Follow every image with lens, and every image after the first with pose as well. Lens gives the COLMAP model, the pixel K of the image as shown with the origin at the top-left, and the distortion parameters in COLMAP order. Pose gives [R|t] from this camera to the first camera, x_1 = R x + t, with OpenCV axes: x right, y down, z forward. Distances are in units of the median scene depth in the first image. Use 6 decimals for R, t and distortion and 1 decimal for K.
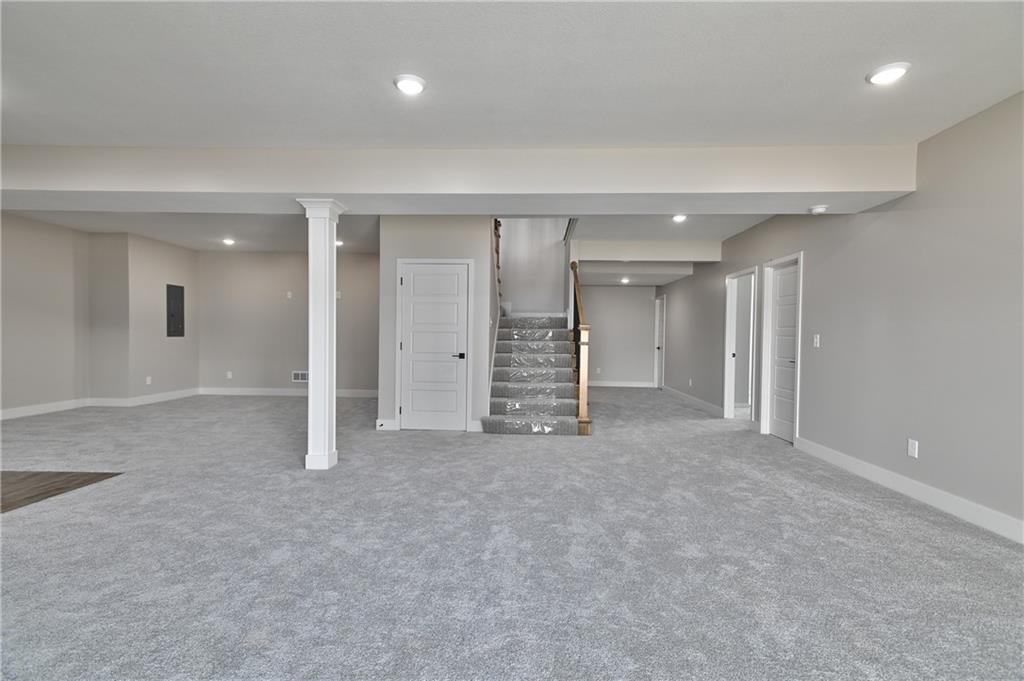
lens RADIAL K [[470.7, 0, 511.3], [0, 470.7, 344.5], [0, 0, 1]] dist [0.026903, 0.000041]
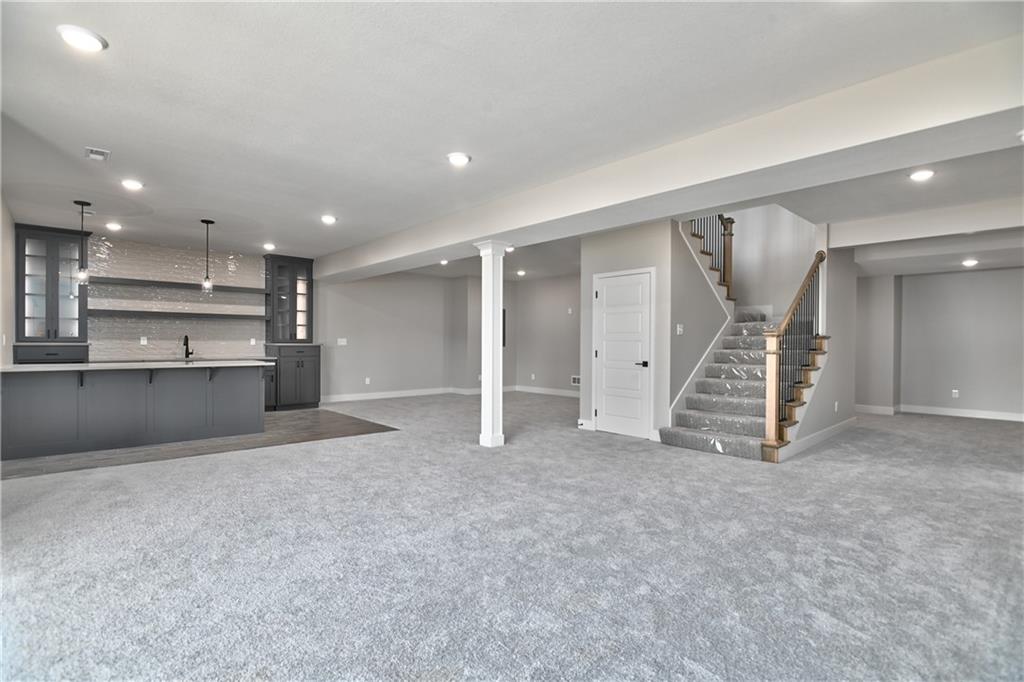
lens RADIAL K [[480.2, 0, 509.8], [0, 480.2, 346.8], [0, 0, 1]] dist [-0.011846, -0.000095]
pose [[0.714425, -0.003406, -0.699704, 0.436743], [-0.009005, 0.999861, -0.014062, 0.004476], [0.699654, 0.016347, 0.714294, 0.069127]]
